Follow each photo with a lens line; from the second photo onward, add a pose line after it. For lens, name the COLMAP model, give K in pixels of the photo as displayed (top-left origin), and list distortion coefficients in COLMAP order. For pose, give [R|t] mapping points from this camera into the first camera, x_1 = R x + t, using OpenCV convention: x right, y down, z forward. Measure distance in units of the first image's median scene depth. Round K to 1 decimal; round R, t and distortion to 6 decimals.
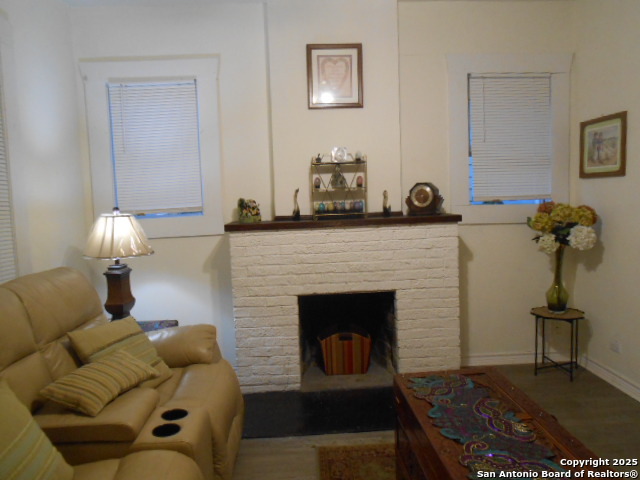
lens RADIAL K [[497.4, 0, 320.0], [0, 497.4, 240.0], [0, 0, 1]] dist [0.000262, 0.001708]
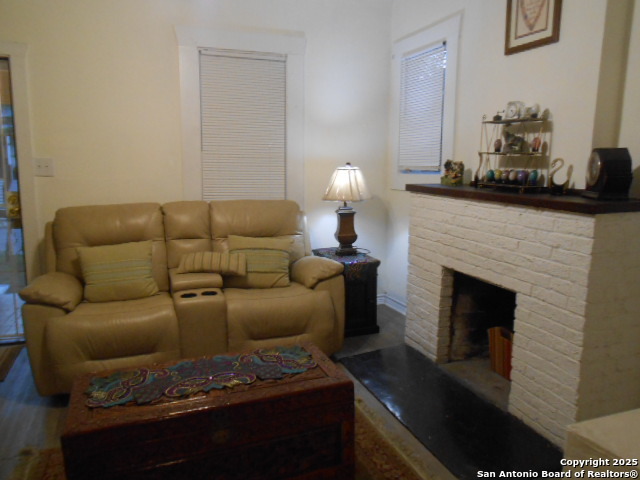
lens RADIAL K [[497.1, 0, 320.0], [0, 497.1, 240.0], [0, 0, 1]] dist [-0.063294, 0.077408]
pose [[0.294551, 0.195704, -0.935382, 0.735424], [-0.091751, 0.980076, 0.176163, -0.079429], [0.951221, 0.033933, 0.306639, 0.477328]]
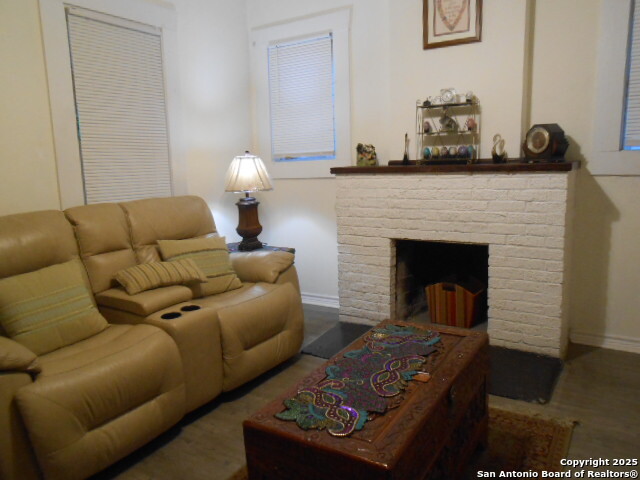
lens RADIAL K [[497.1, 0, 320.0], [0, 497.1, 240.0], [0, 0, 1]] dist [-0.063294, 0.077408]
pose [[0.813852, 0.106657, -0.571200, 0.411791], [-0.044223, 0.991528, 0.122134, -0.004389], [0.579387, -0.074139, 0.811673, 0.080644]]
